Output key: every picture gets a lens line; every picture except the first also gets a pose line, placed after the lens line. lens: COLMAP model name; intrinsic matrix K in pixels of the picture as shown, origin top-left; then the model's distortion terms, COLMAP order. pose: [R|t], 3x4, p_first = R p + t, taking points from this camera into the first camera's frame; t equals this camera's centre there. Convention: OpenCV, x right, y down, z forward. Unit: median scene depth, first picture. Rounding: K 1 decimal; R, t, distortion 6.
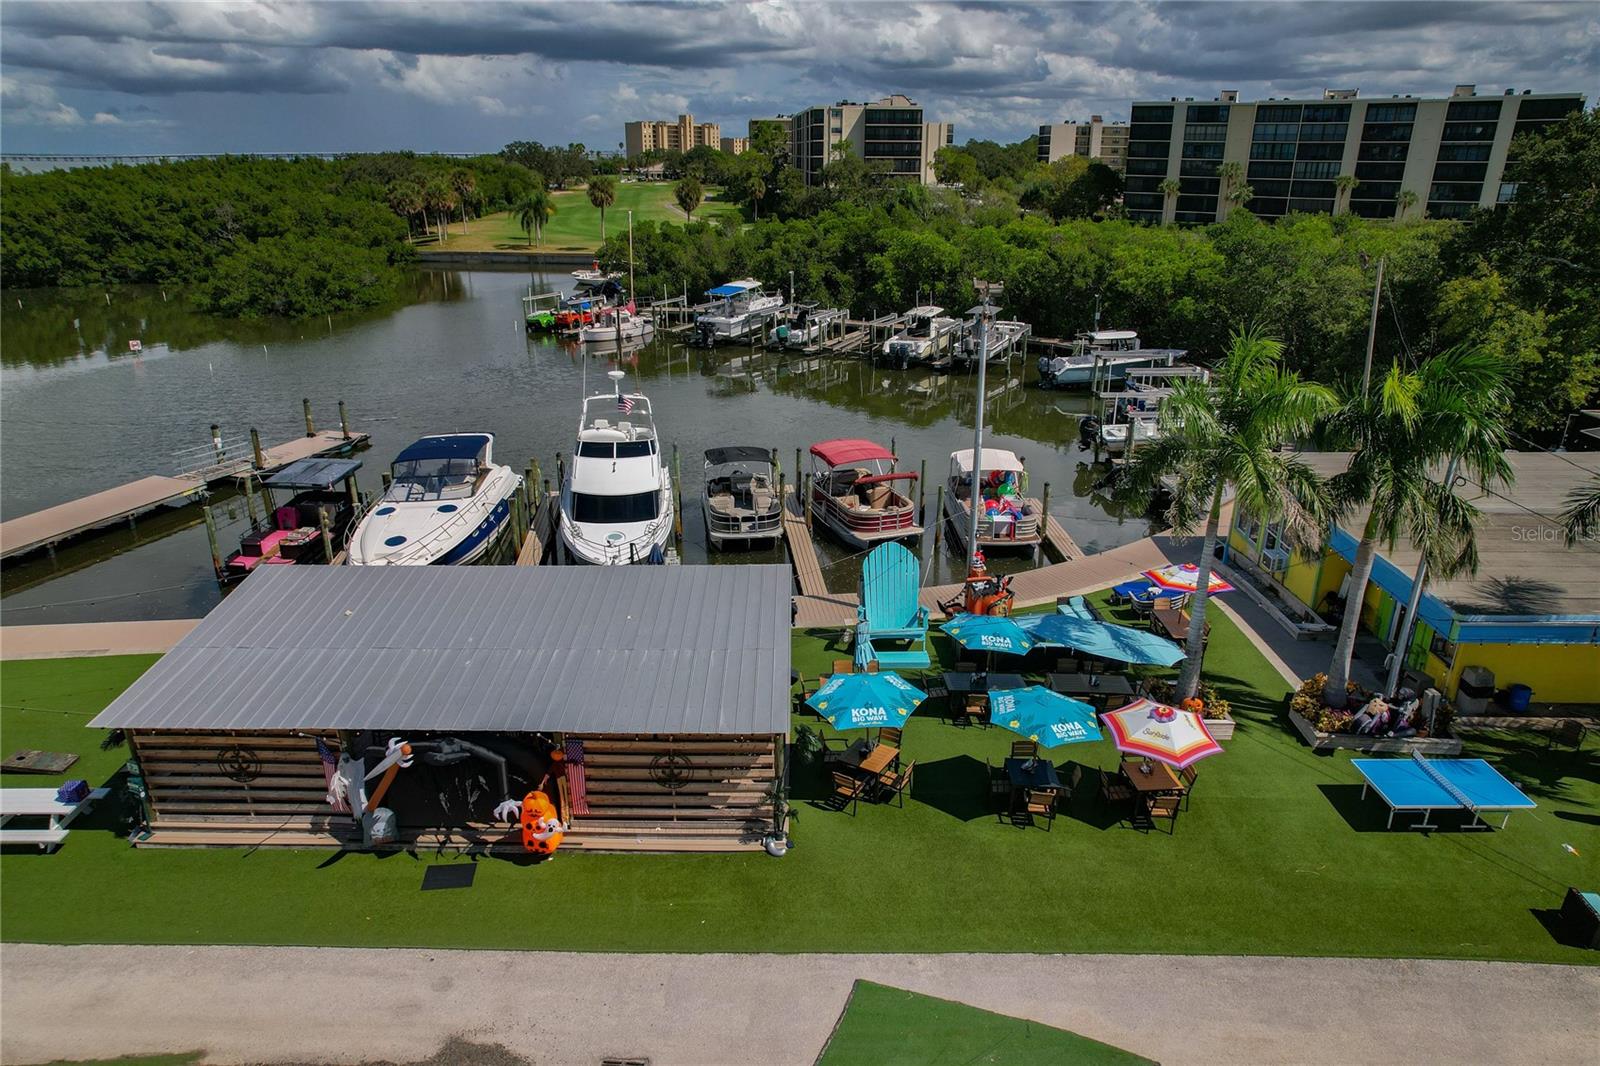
lens RADIAL K [[1018.7, 0, 802.9], [0, 1018.7, 558.5], [0, 0, 1]] dist [-0.086419, 0.070779]
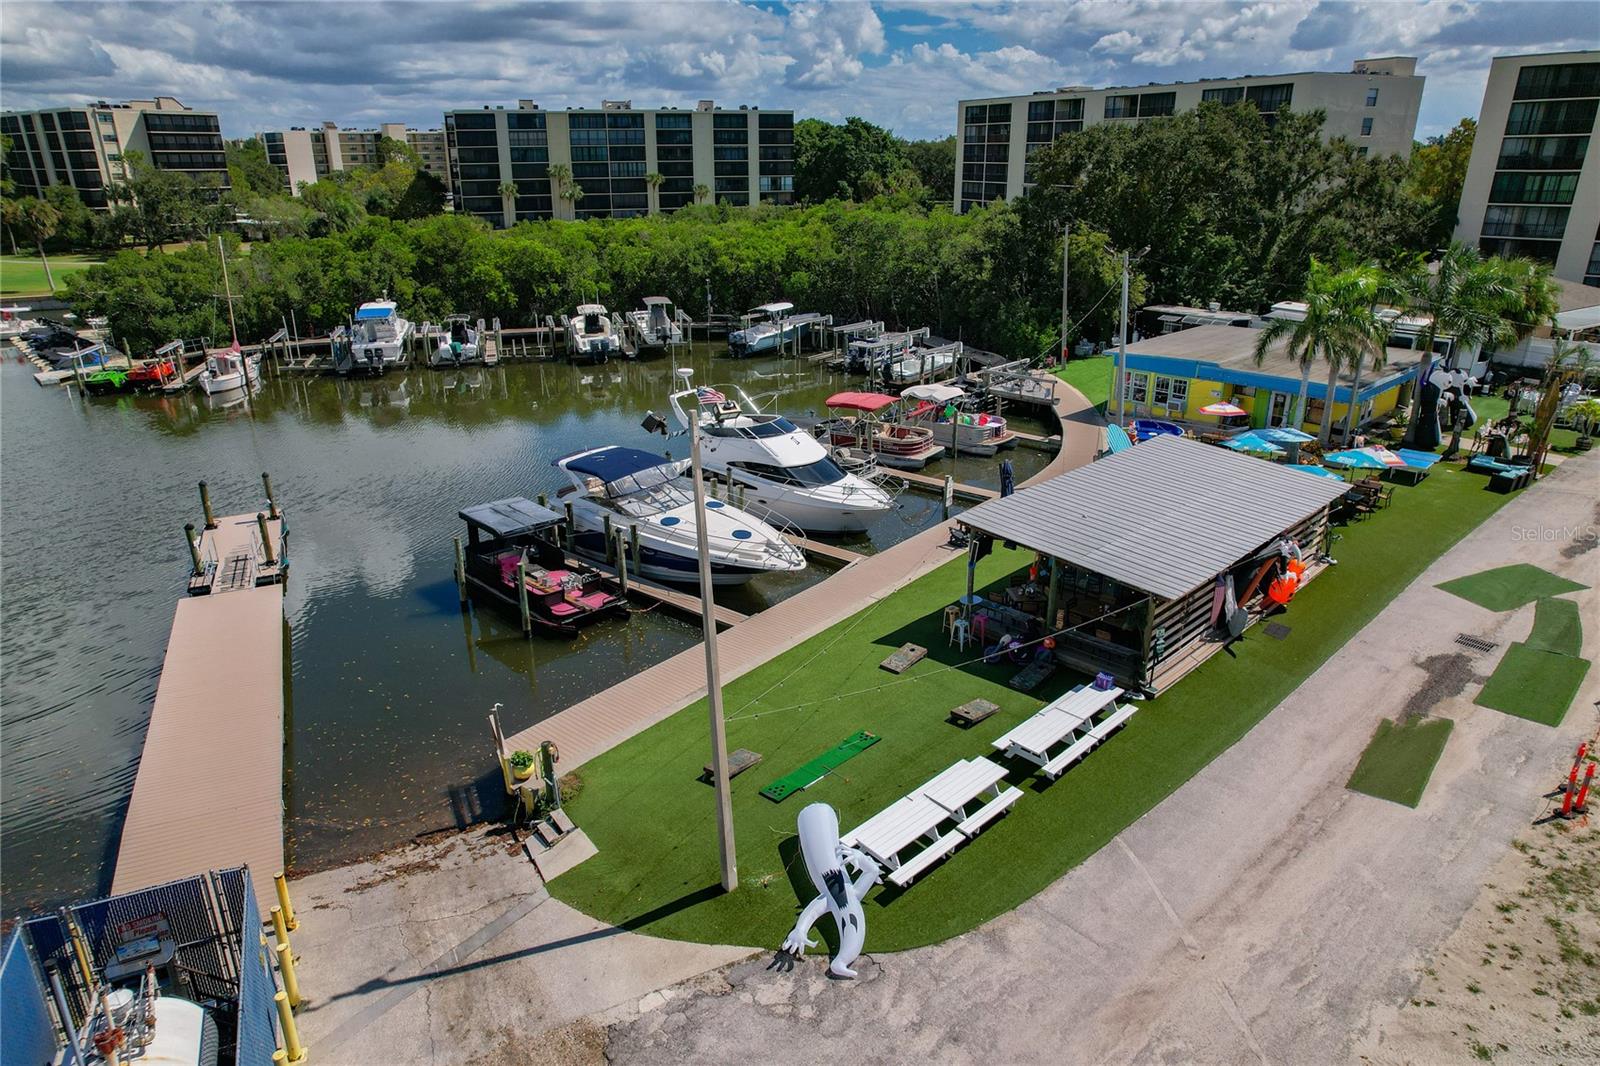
lens RADIAL K [[1018.7, 0, 802.9], [0, 1018.7, 558.5], [0, 0, 1]] dist [-0.086419, 0.070779]
pose [[0.716029, -0.260769, 0.647535, -0.212489], [0.262934, 0.960039, 0.095872, -0.015031], [-0.646659, 0.101612, 0.755981, 0.031833]]
